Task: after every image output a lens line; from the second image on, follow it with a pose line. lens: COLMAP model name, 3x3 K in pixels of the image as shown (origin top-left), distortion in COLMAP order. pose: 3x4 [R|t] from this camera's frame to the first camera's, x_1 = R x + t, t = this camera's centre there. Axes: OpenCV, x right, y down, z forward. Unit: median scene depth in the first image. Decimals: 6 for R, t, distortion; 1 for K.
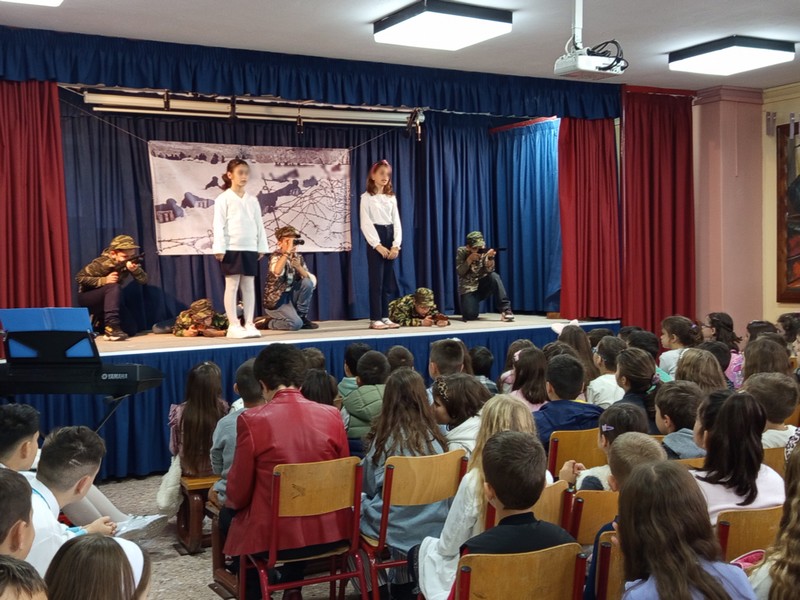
lens RADIAL K [[939.0, 0, 369.0], [0, 939.0, 302.2], [0, 0, 1]] dist [0.061082, -0.032010]
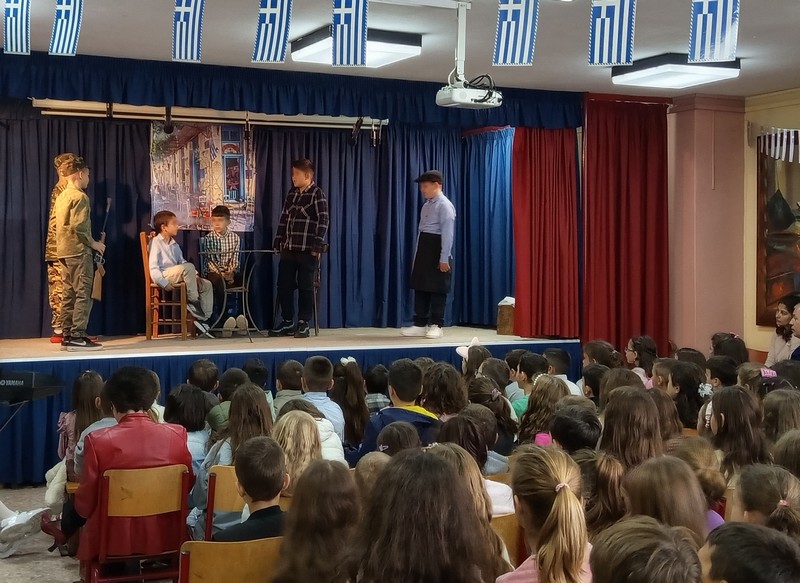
lens RADIAL K [[1173.2, 0, 399.6], [0, 1173.2, 246.7], [0, 0, 1]] dist [0.089432, -0.071704]
pose [[0.995458, 0.023891, -0.092155, 0.206065], [-0.027388, 0.998945, -0.036874, -0.026805], [0.091177, 0.039230, 0.995062, -0.207978]]
